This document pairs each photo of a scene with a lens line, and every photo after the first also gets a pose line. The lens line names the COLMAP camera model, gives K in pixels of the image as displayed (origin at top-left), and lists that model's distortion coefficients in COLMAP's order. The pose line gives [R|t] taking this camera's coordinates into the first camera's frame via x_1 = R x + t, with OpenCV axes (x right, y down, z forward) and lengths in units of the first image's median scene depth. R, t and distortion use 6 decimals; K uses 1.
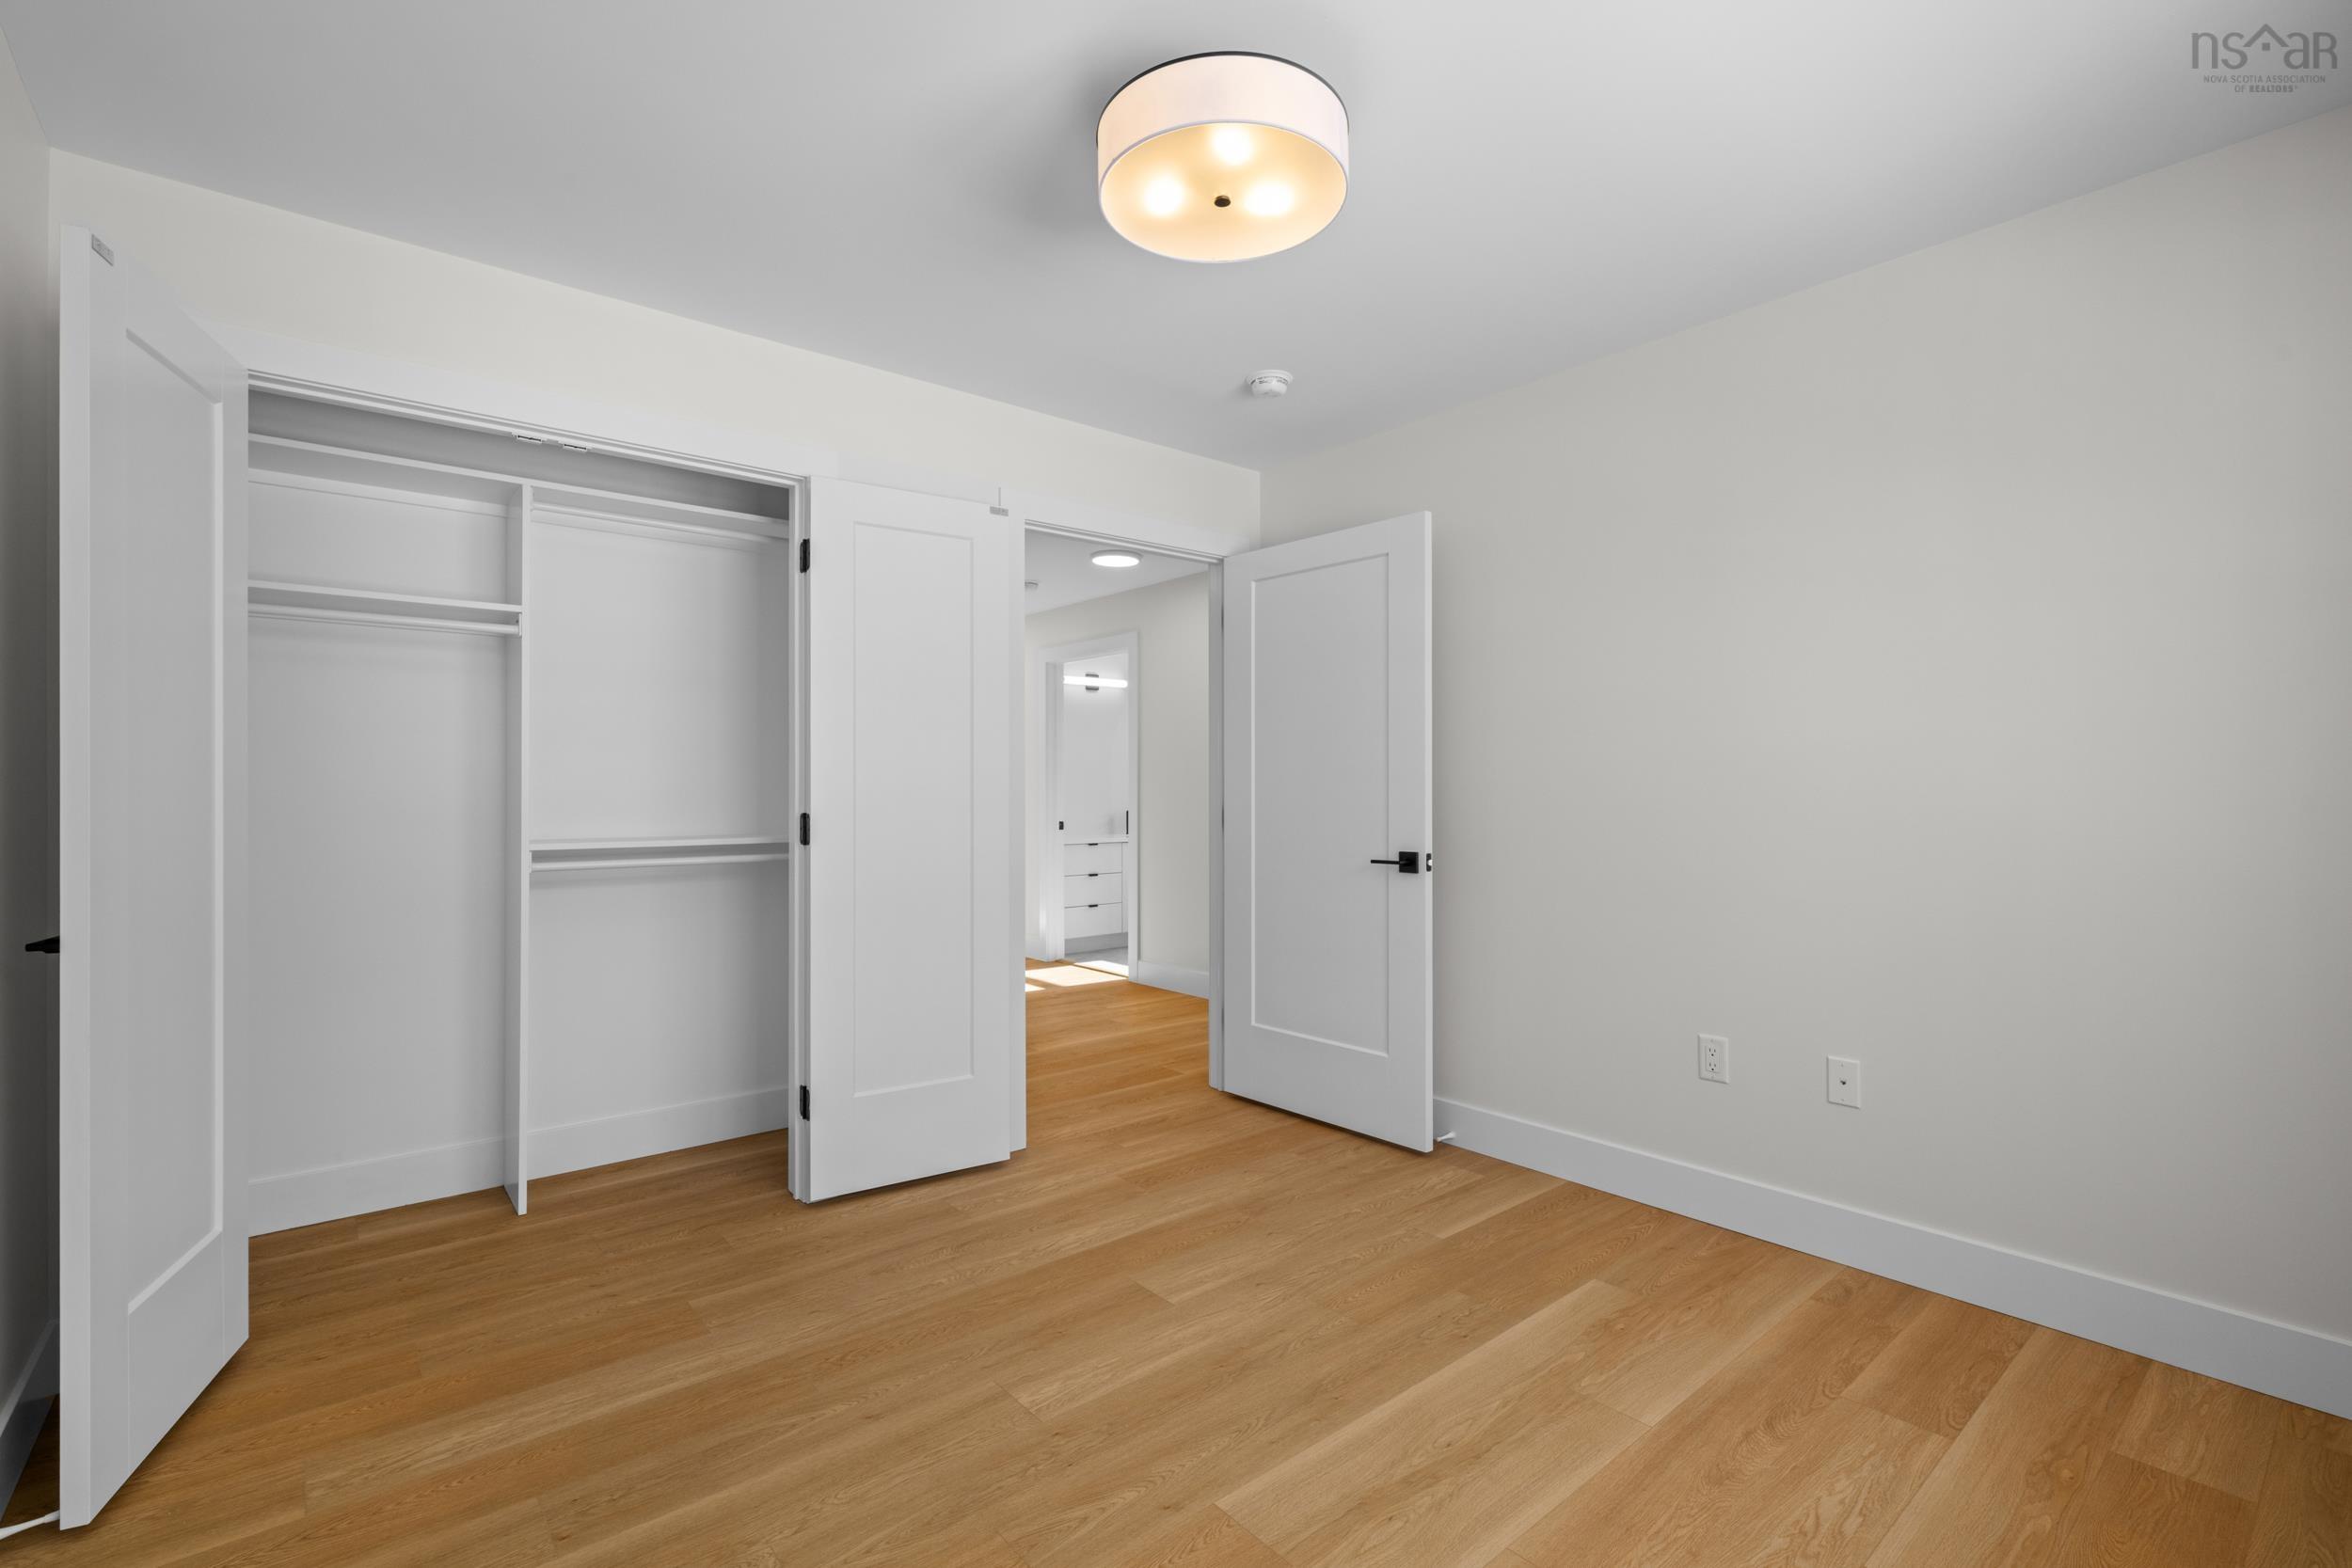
lens RADIAL K [[1040.2, 0, 1188.5], [0, 1040.2, 799.5], [0, 0, 1]] dist [-0.002703, 0.001097]
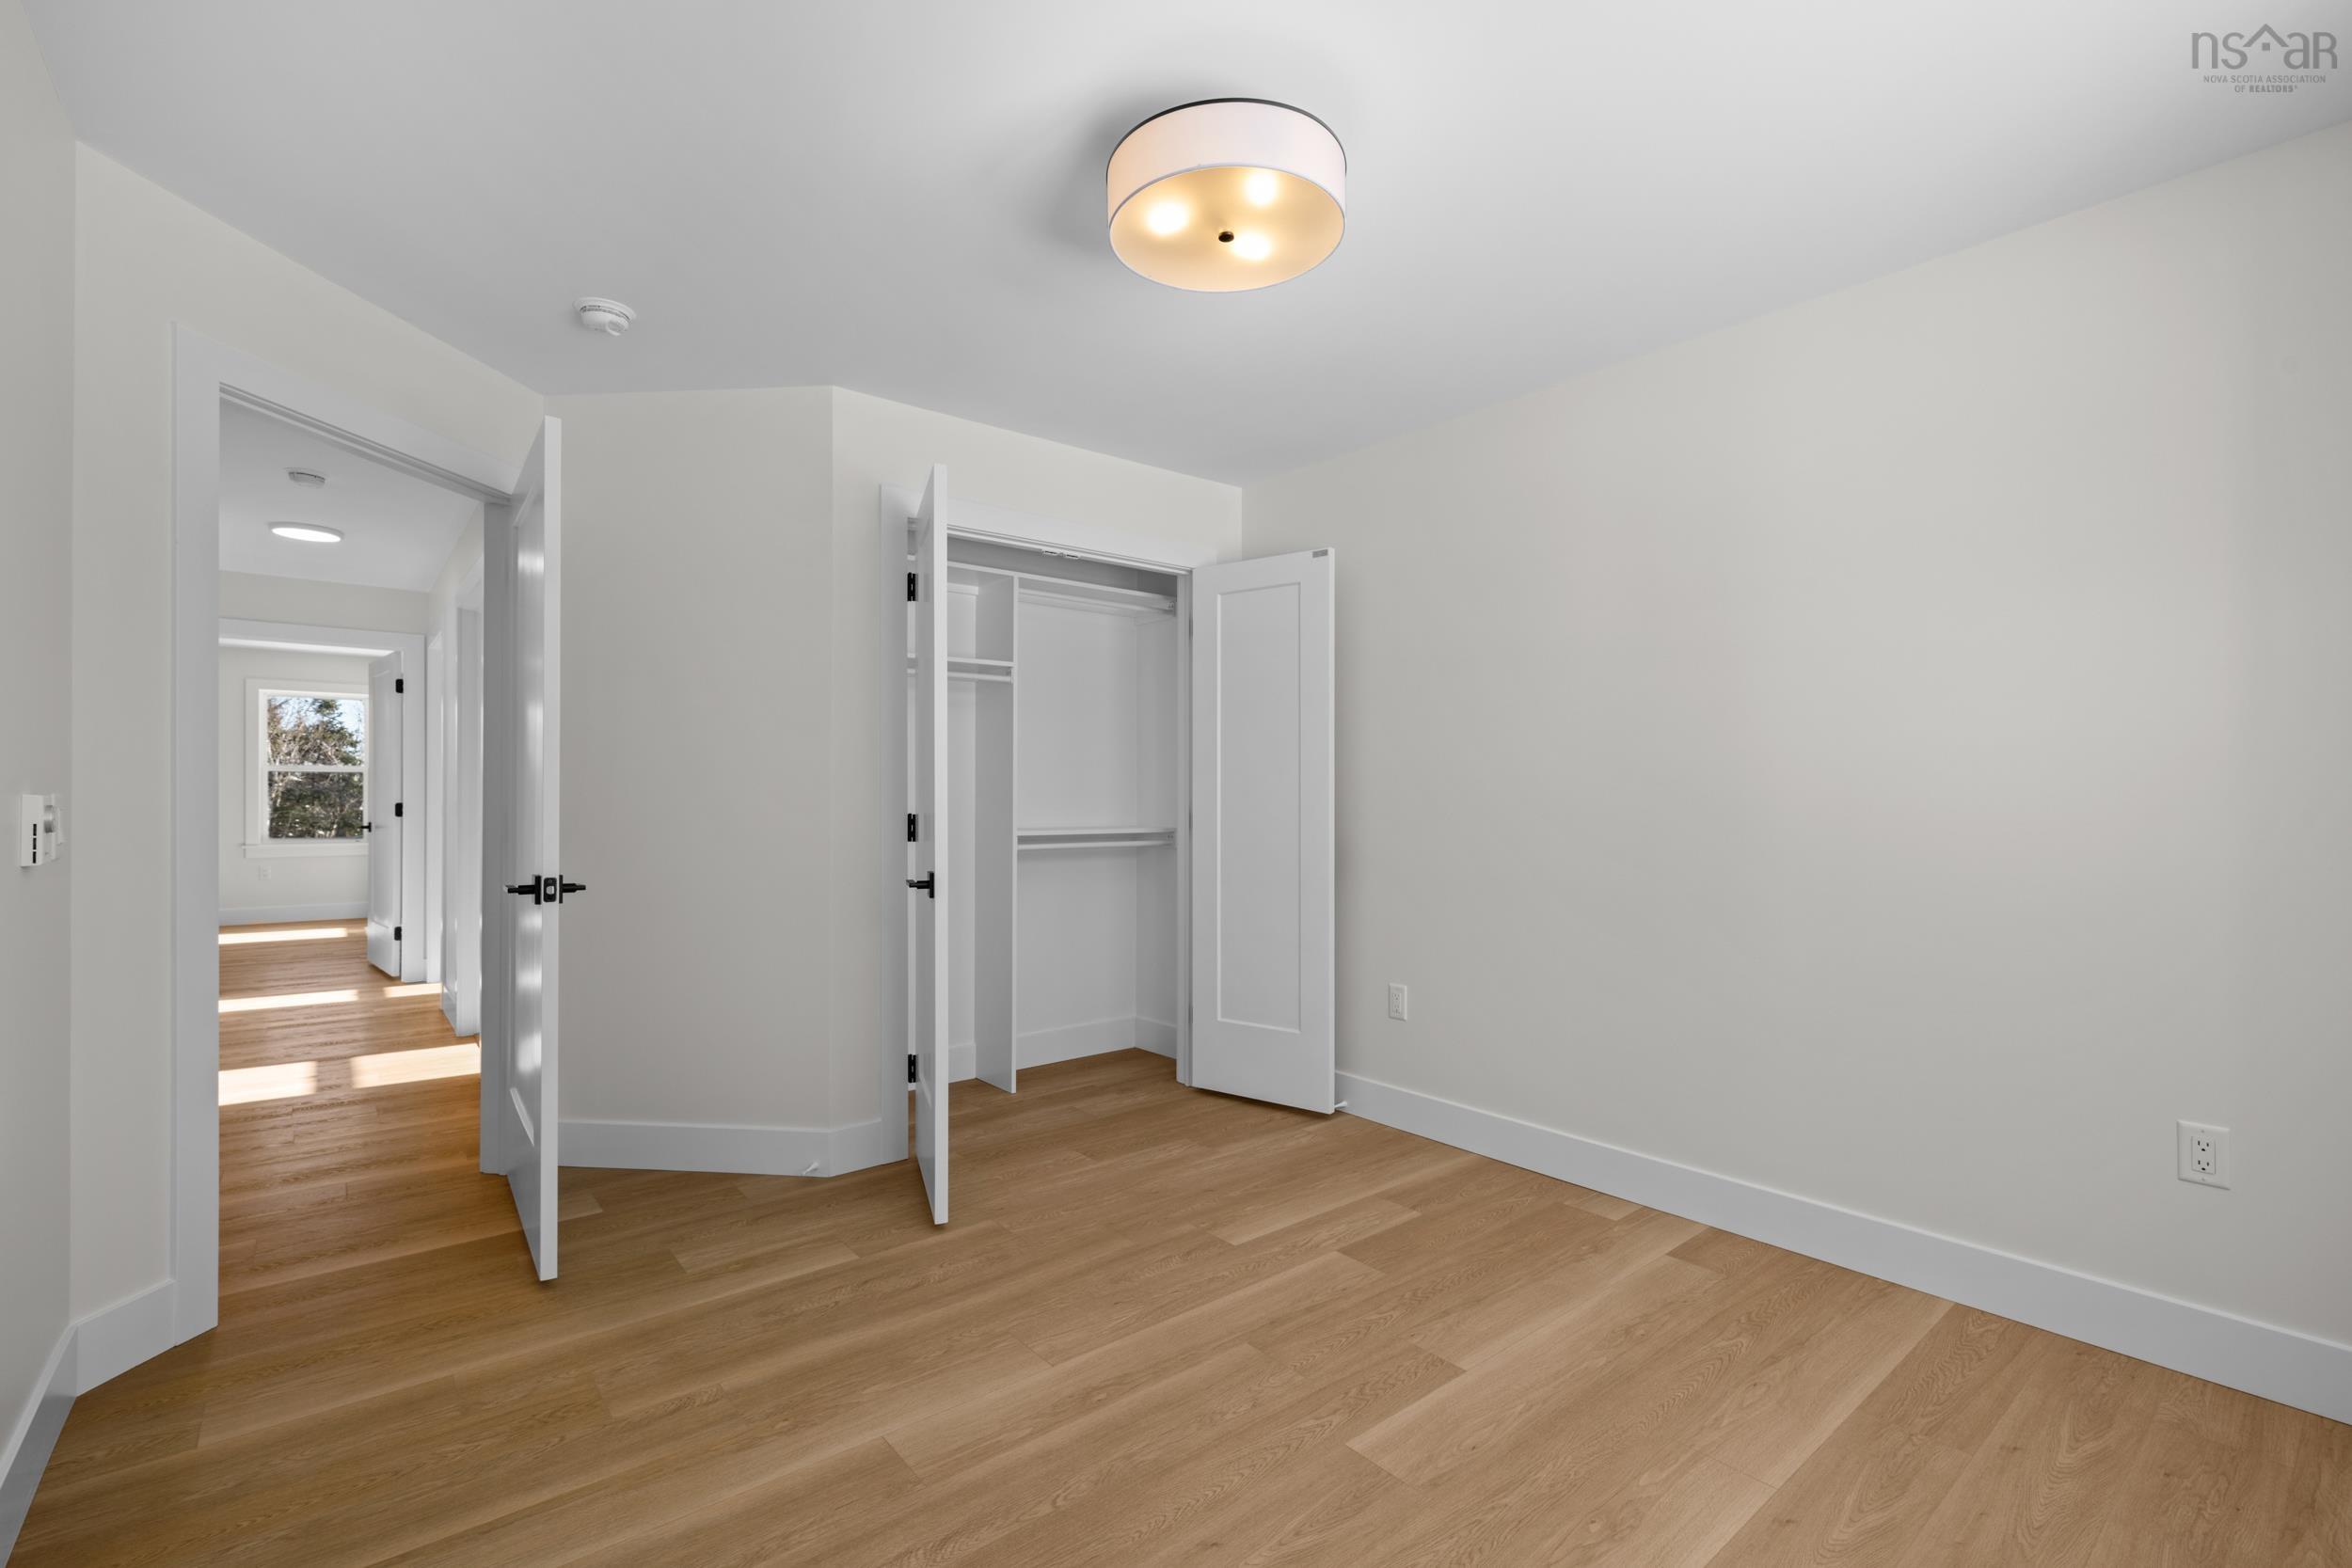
lens RADIAL K [[1040.2, 0, 1162.1], [0, 1040.2, 773.1], [0, 0, 1]] dist [-0.002703, 0.001097]
pose [[0.999915, 0.004849, -0.012100, -0.391419], [-0.005309, 0.999252, -0.038304, 0.016938], [0.011906, 0.038365, 0.999193, -0.383429]]
